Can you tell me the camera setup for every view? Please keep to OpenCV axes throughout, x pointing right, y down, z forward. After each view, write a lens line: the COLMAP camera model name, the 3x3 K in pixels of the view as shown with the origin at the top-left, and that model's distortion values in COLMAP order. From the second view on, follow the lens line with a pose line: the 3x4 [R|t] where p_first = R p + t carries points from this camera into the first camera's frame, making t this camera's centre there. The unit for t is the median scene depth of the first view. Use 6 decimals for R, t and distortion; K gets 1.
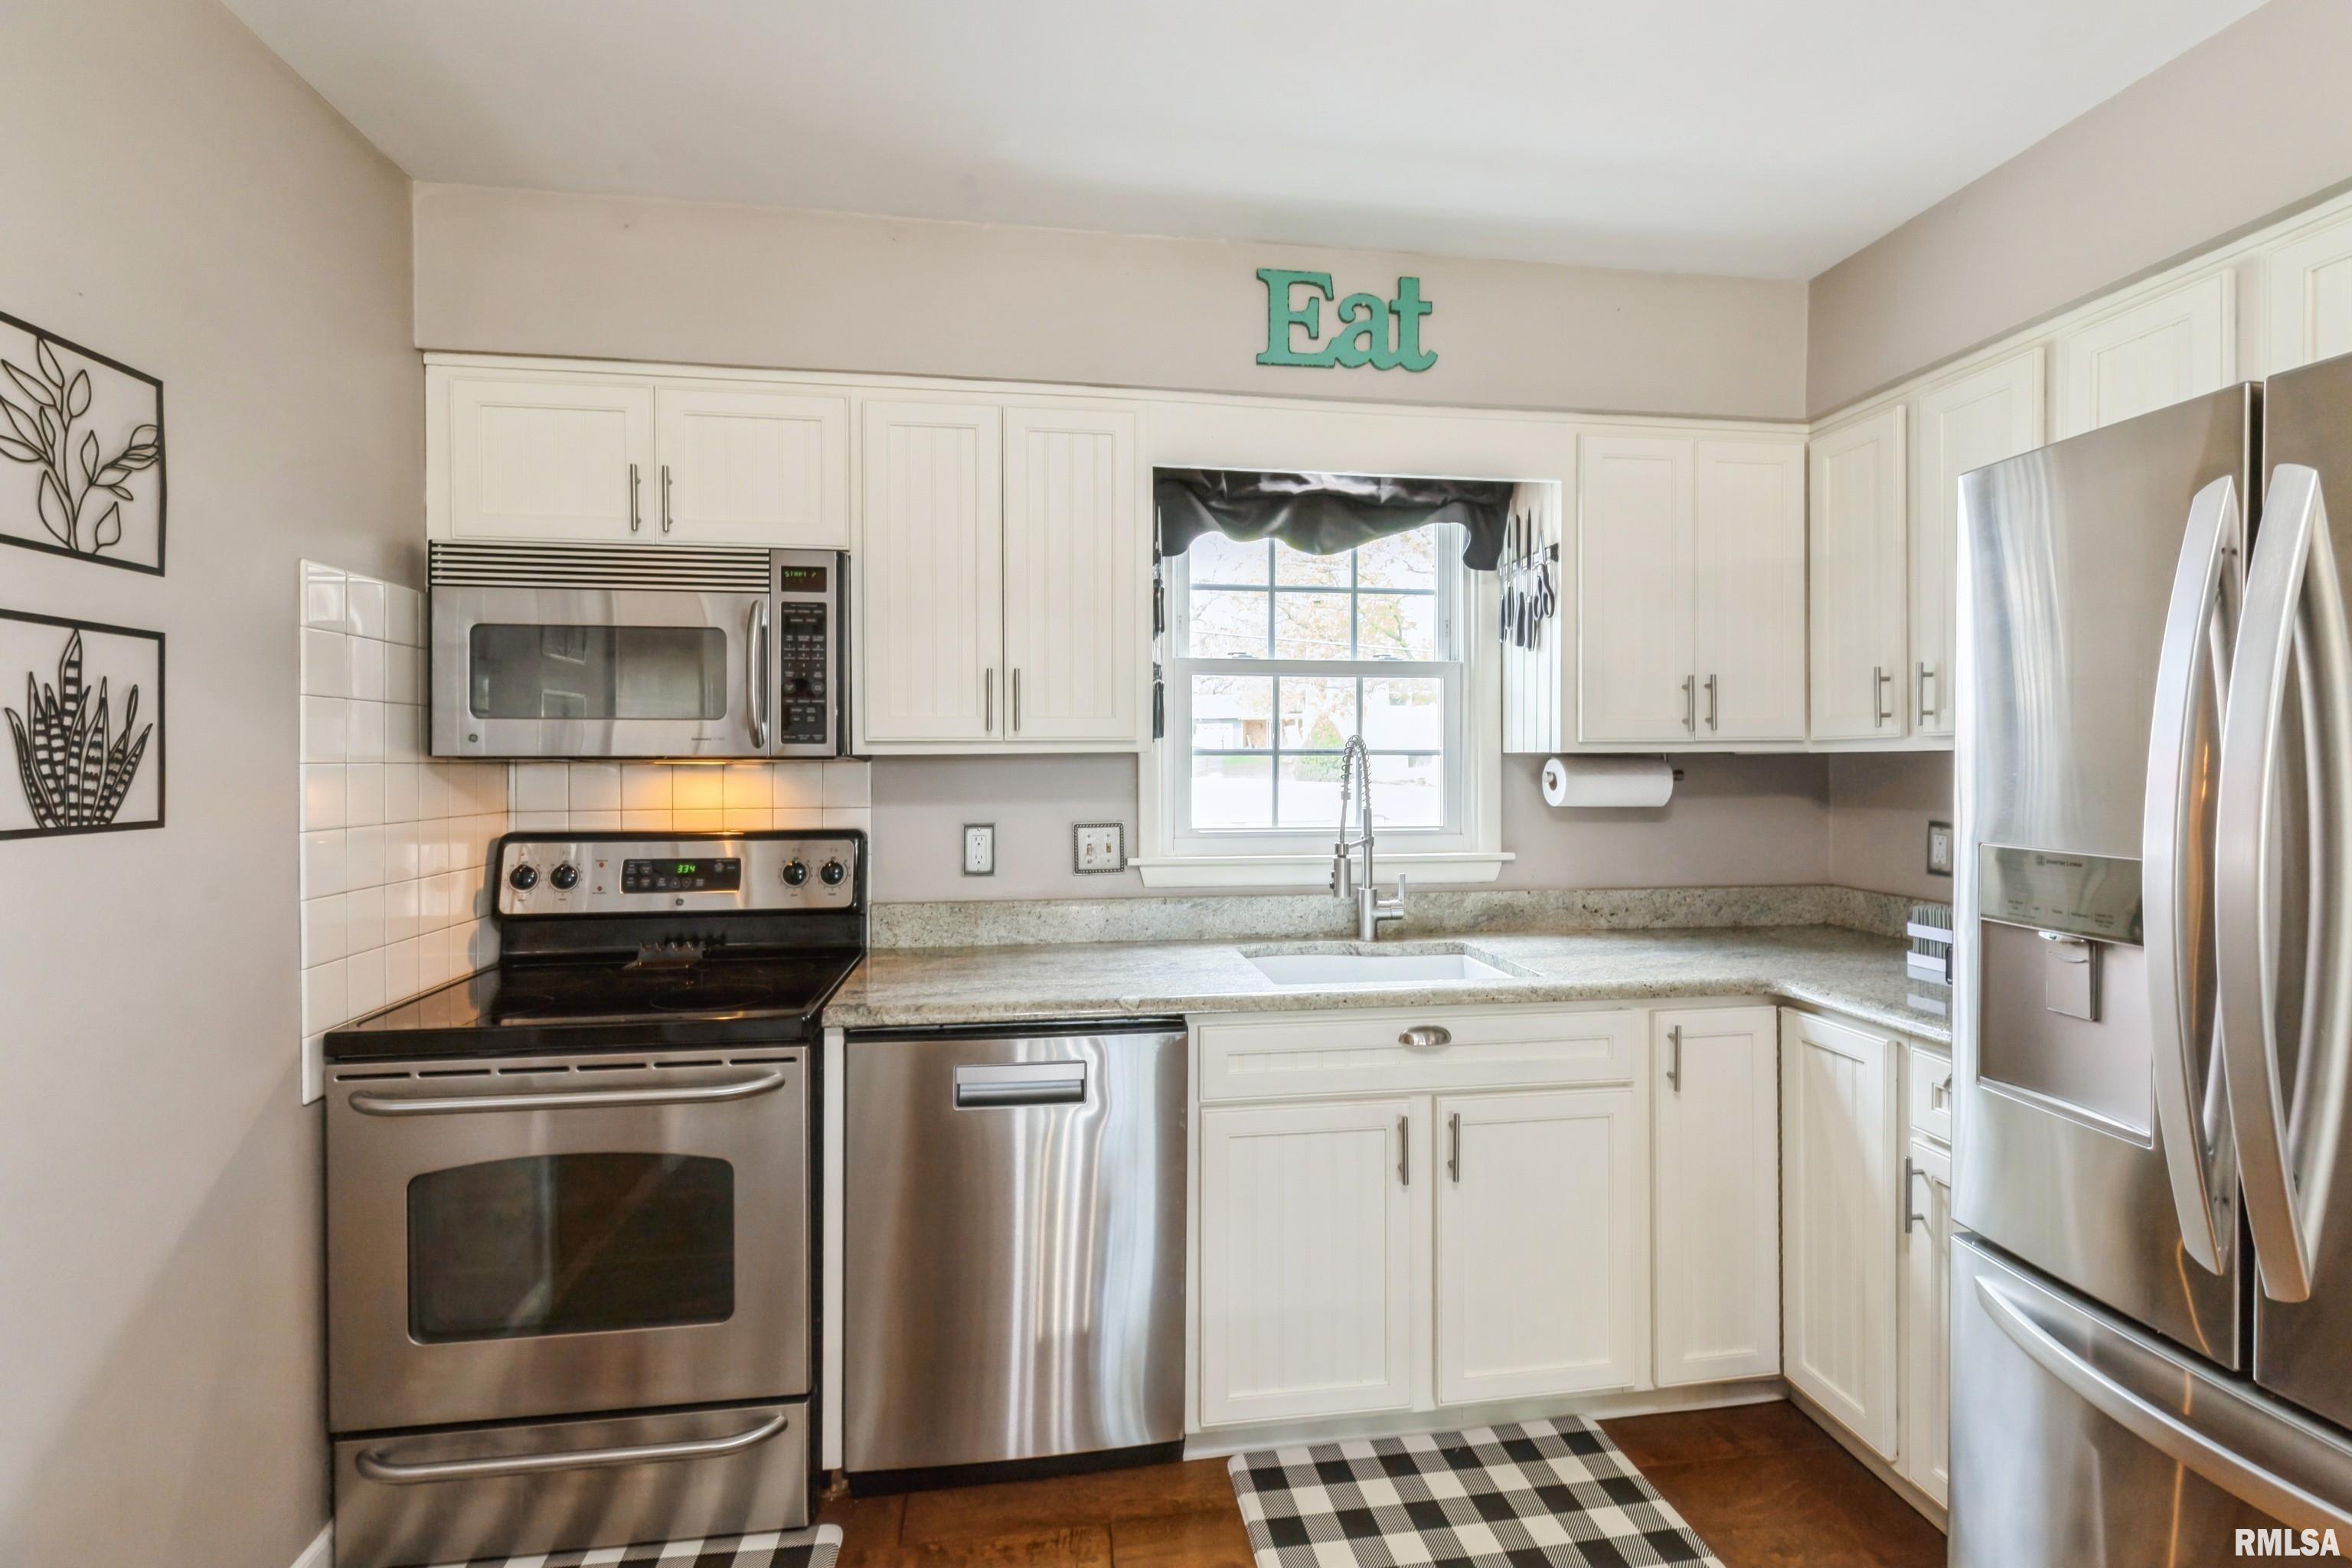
lens RADIAL K [[1069.0, 0, 1170.3], [0, 1069.0, 759.2], [0, 0, 1]] dist [0.002201, 0.000031]
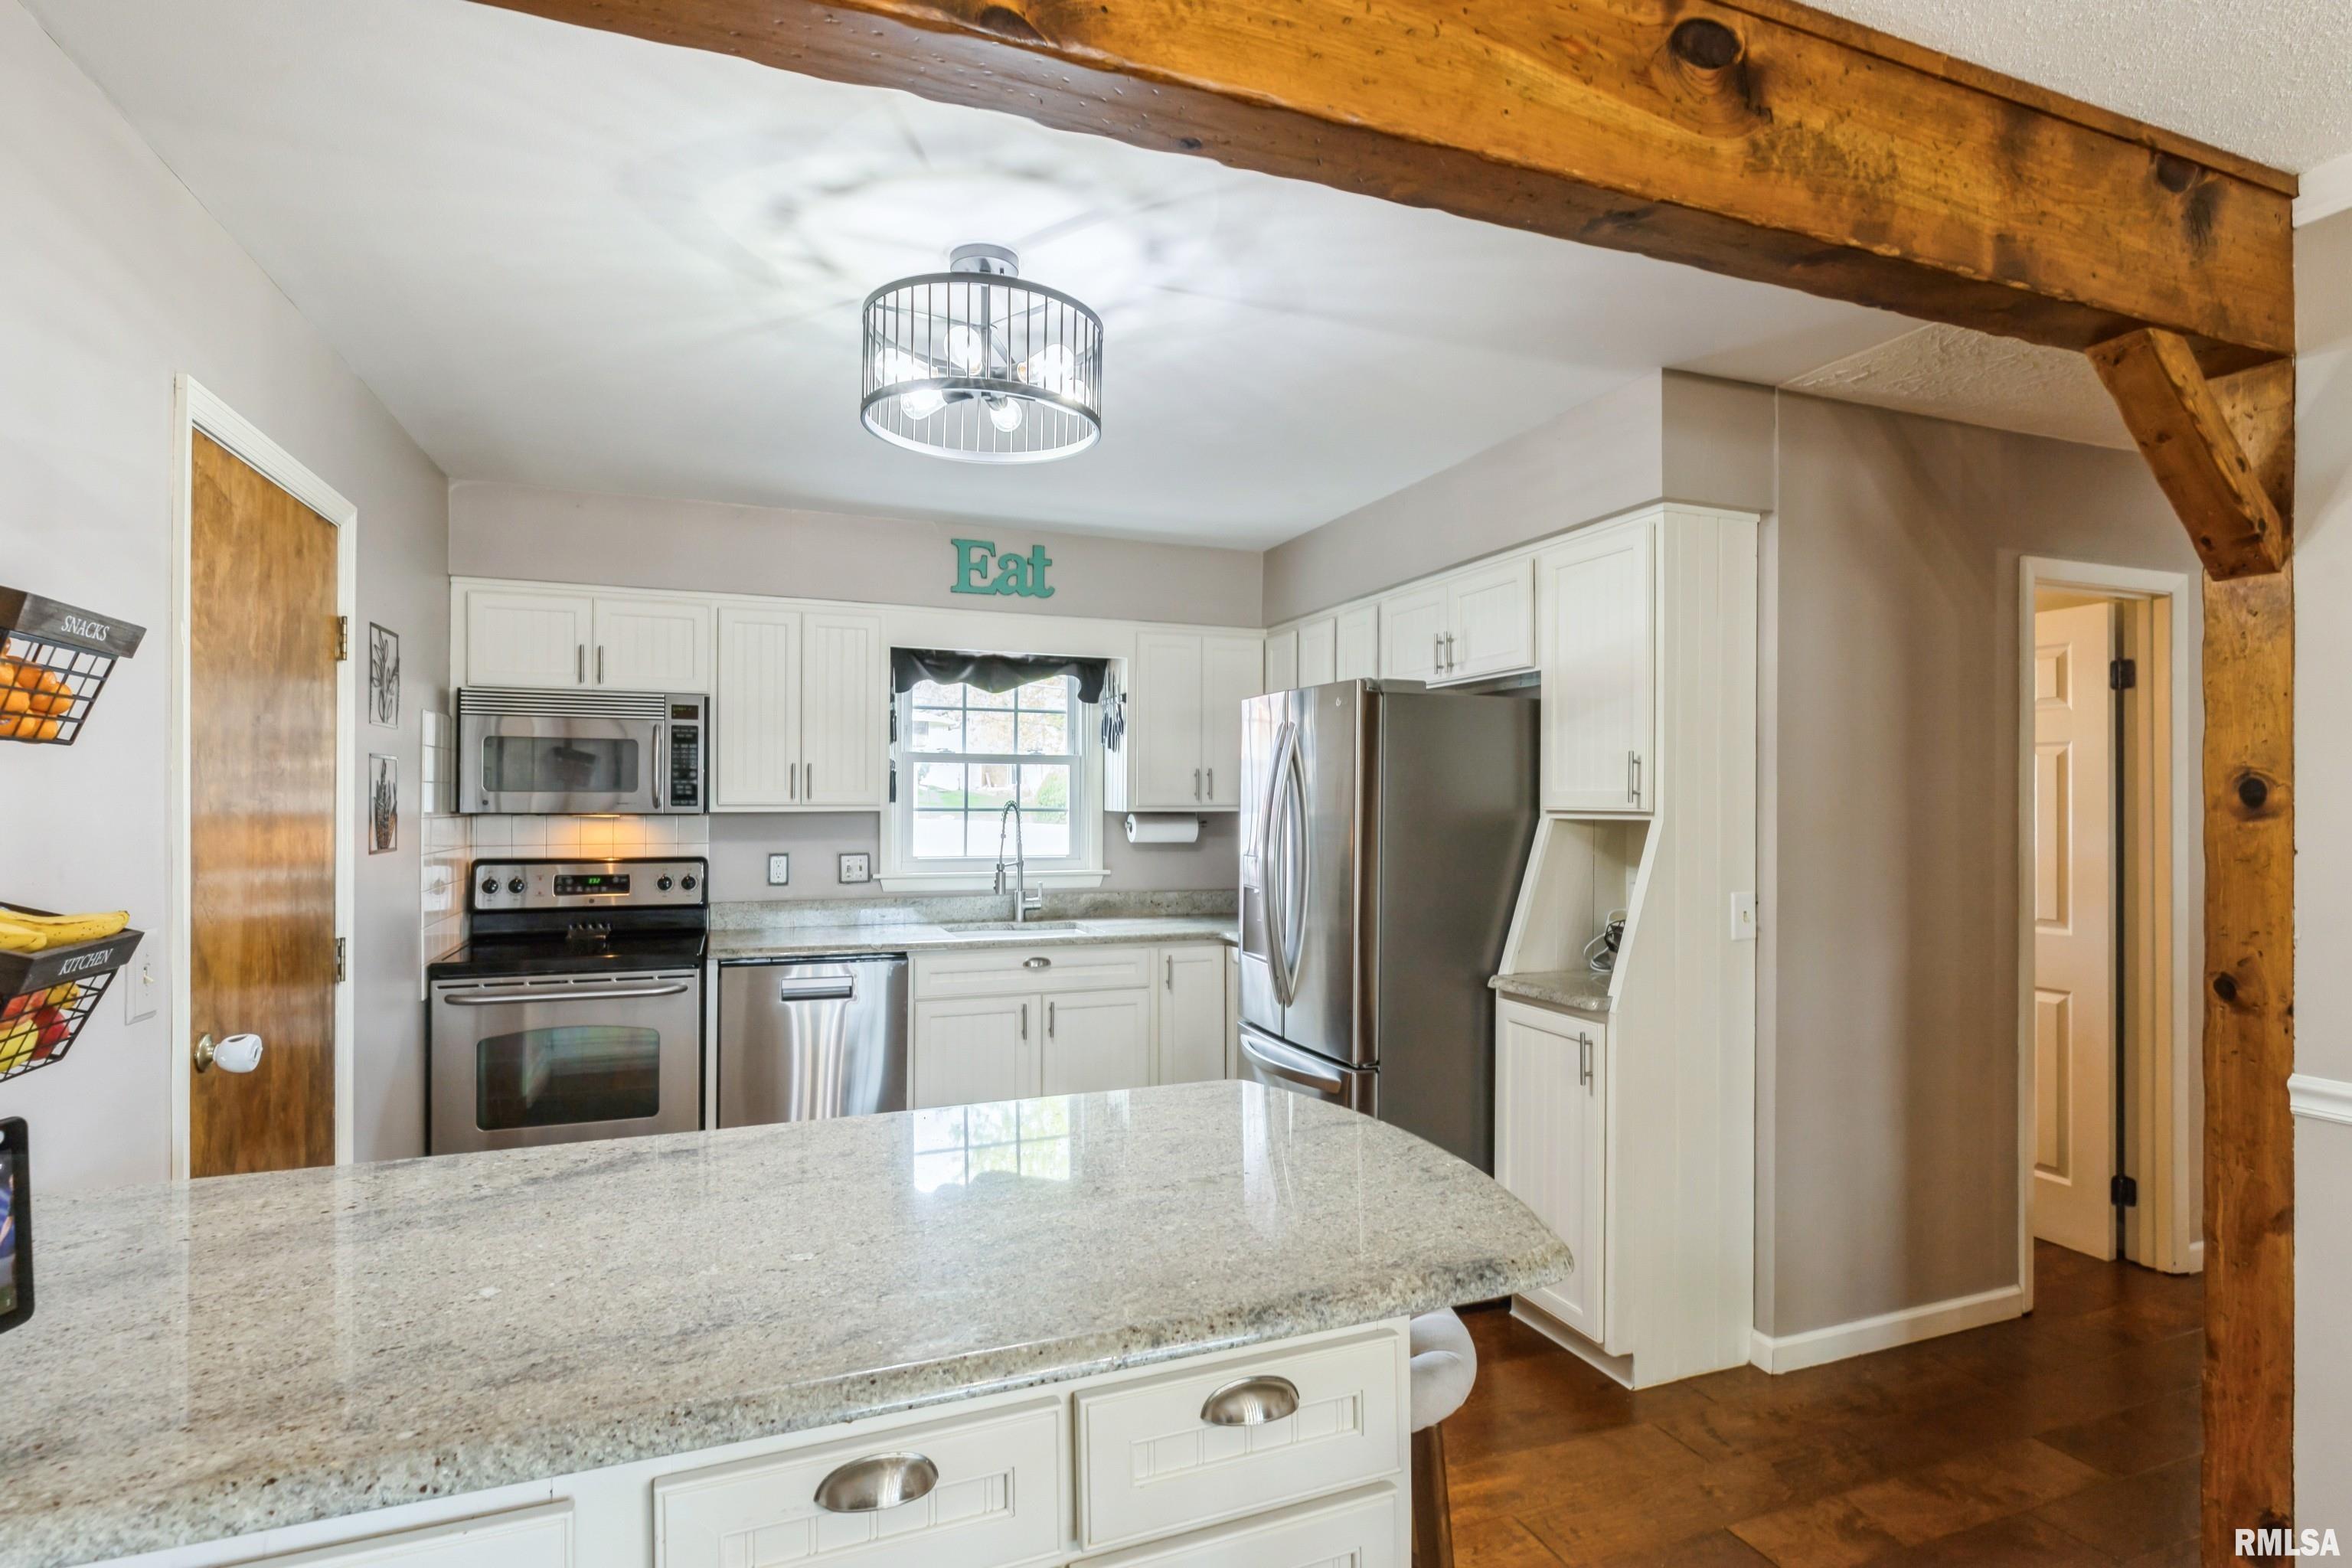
lens RADIAL K [[1168.4, 0, 1179.2], [0, 1168.4, 804.0], [0, 0, 1]] dist [-0.000005, -0.000052]
pose [[0.973578, 0.005855, 0.228279, 0.008779], [-0.006911, 0.999969, 0.003827, -0.027964], [-0.228249, -0.005304, 0.973588, -0.945663]]
